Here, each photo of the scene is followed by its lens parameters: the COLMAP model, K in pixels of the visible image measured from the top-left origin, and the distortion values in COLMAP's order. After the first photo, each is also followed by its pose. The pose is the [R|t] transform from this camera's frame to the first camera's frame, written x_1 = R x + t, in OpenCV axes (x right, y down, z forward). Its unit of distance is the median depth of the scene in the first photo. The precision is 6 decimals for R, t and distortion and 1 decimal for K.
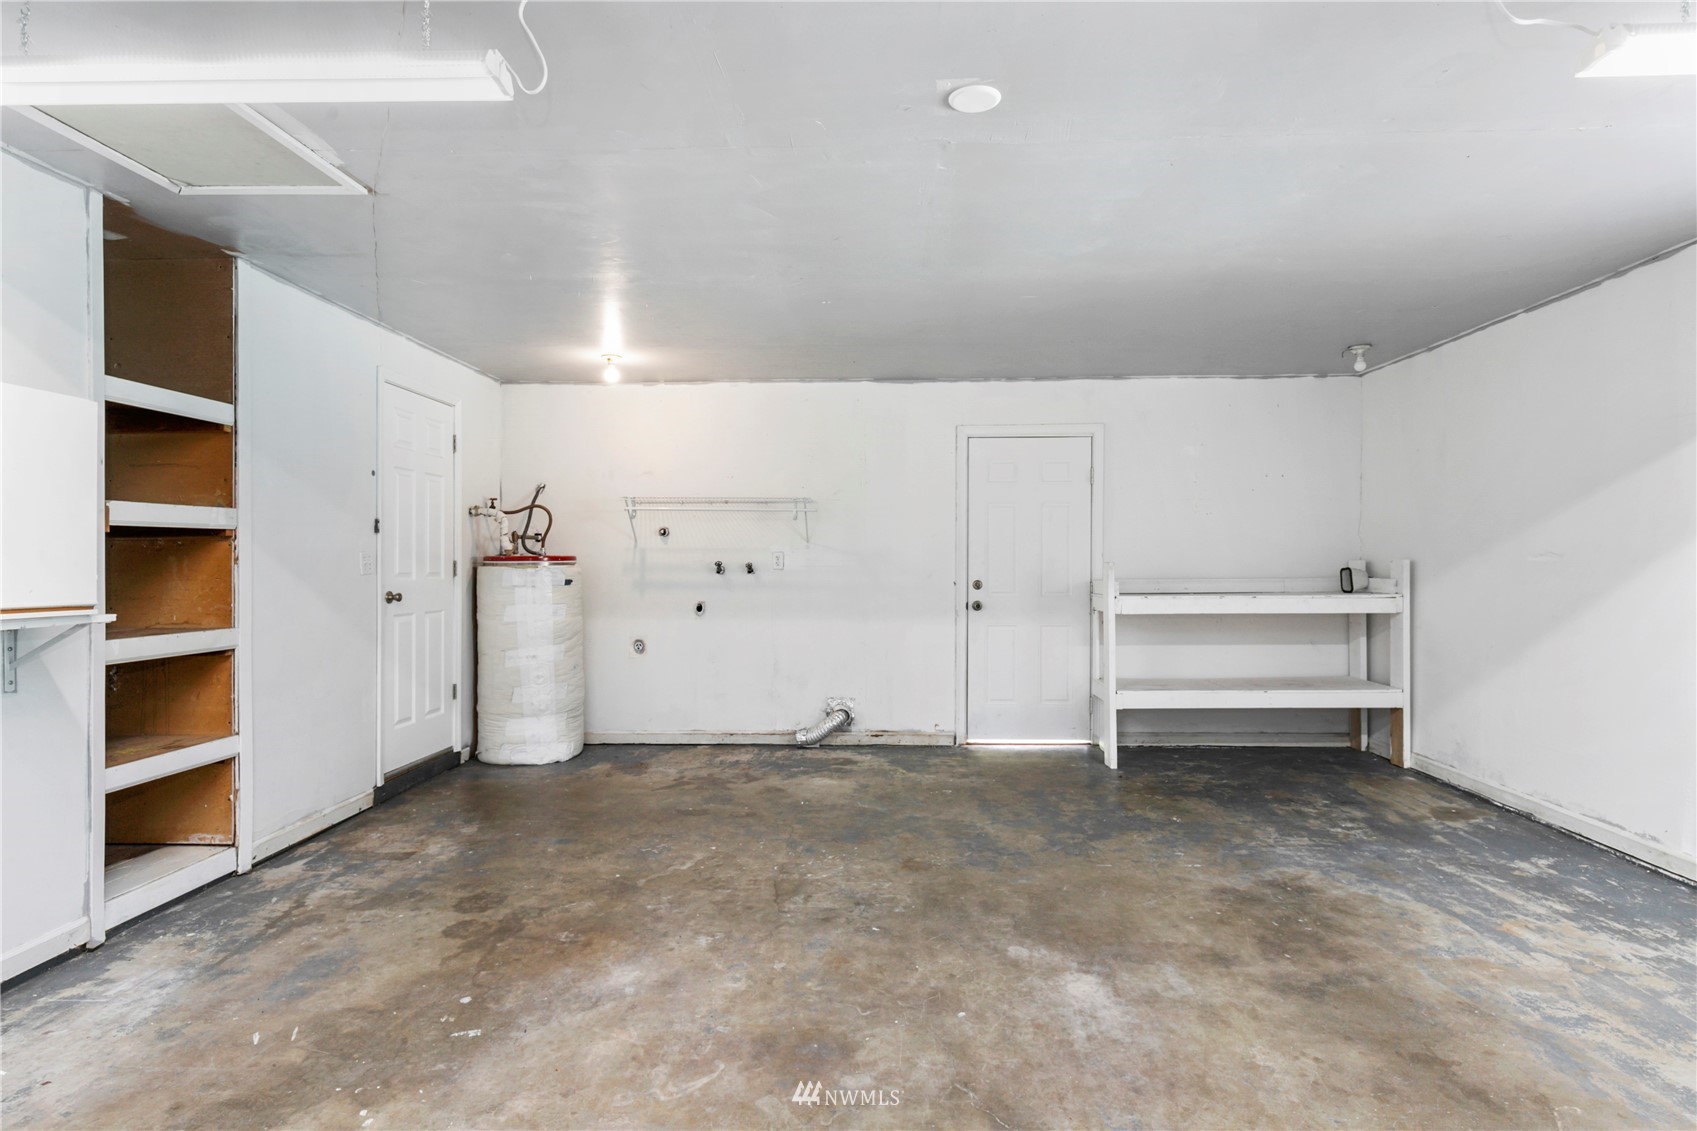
lens RADIAL K [[972.1, 0, 850.0], [0, 972.1, 562.3], [0, 0, 1]] dist [-0.001348, -0.000015]
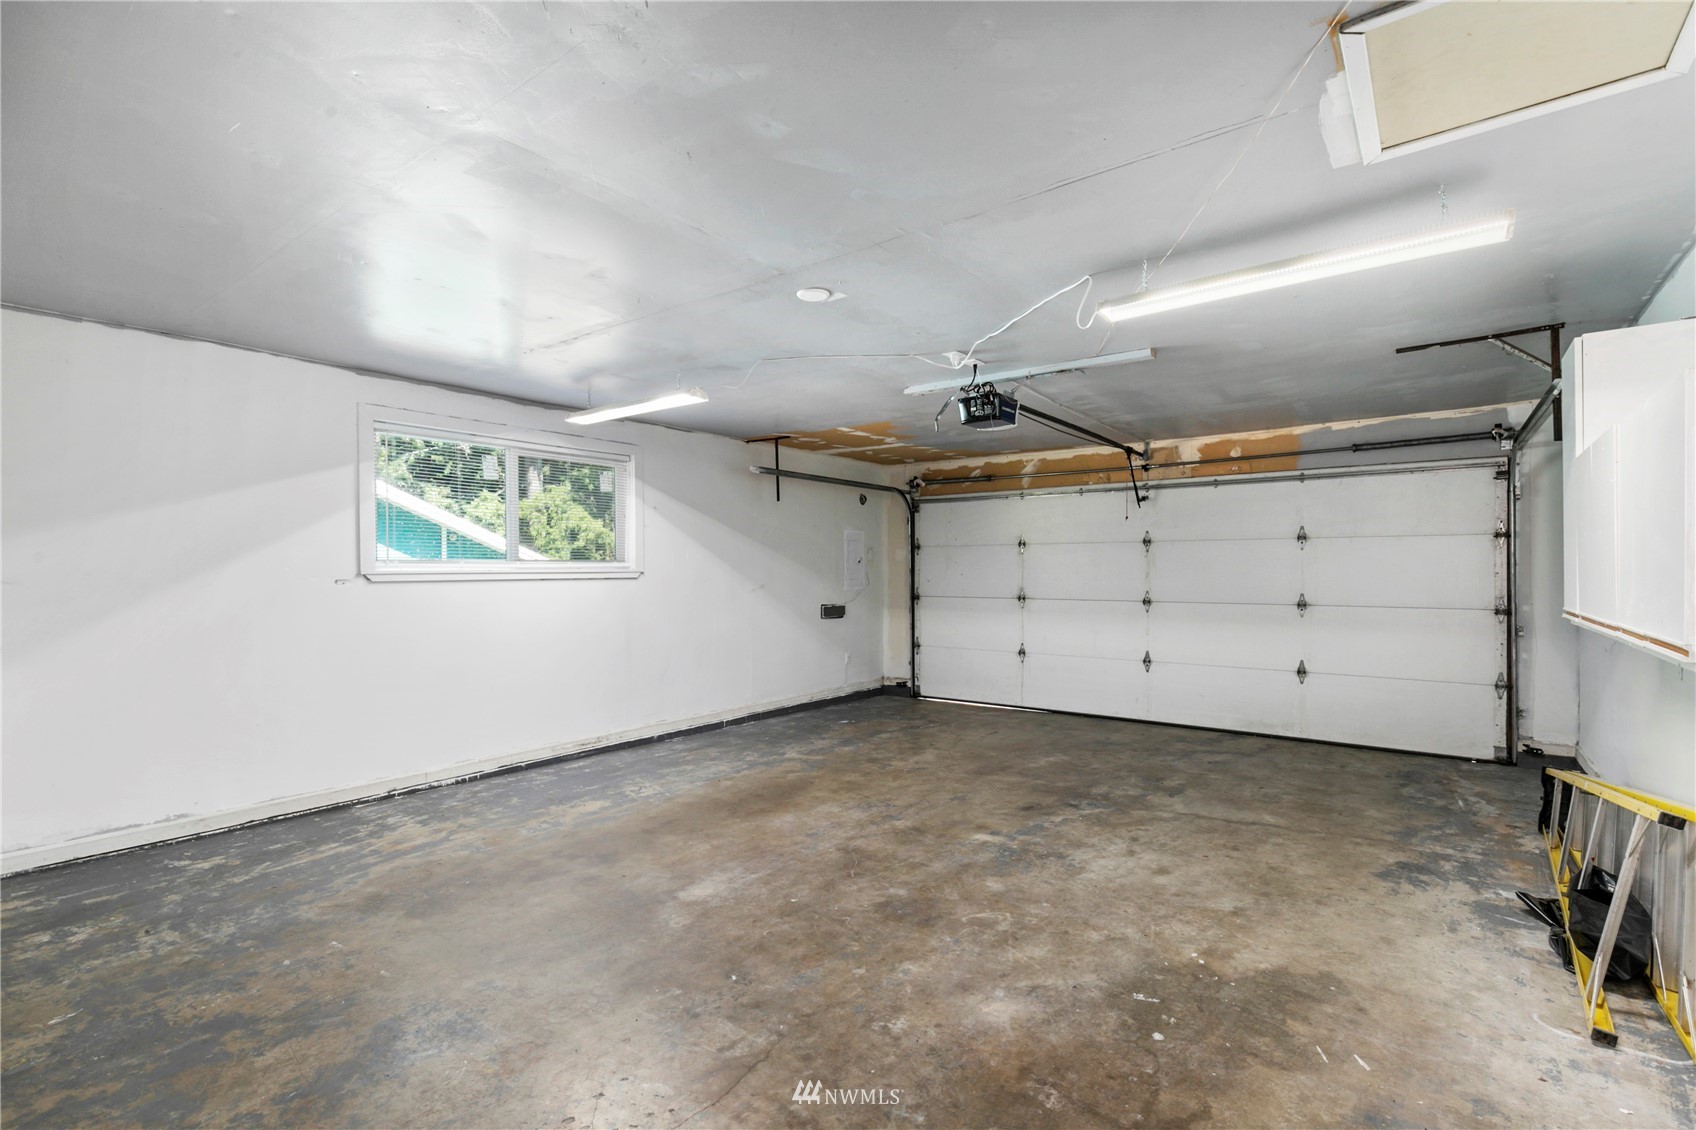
lens RADIAL K [[773.2, 0, 846.0], [0, 773.2, 569.3], [0, 0, 1]] dist [0.000266, 0.000028]
pose [[-0.824467, 0.008517, 0.565846, -0.562339], [0.007790, 0.999963, -0.003702, -0.024197], [-0.565856, 0.001355, -0.824503, 1.763166]]
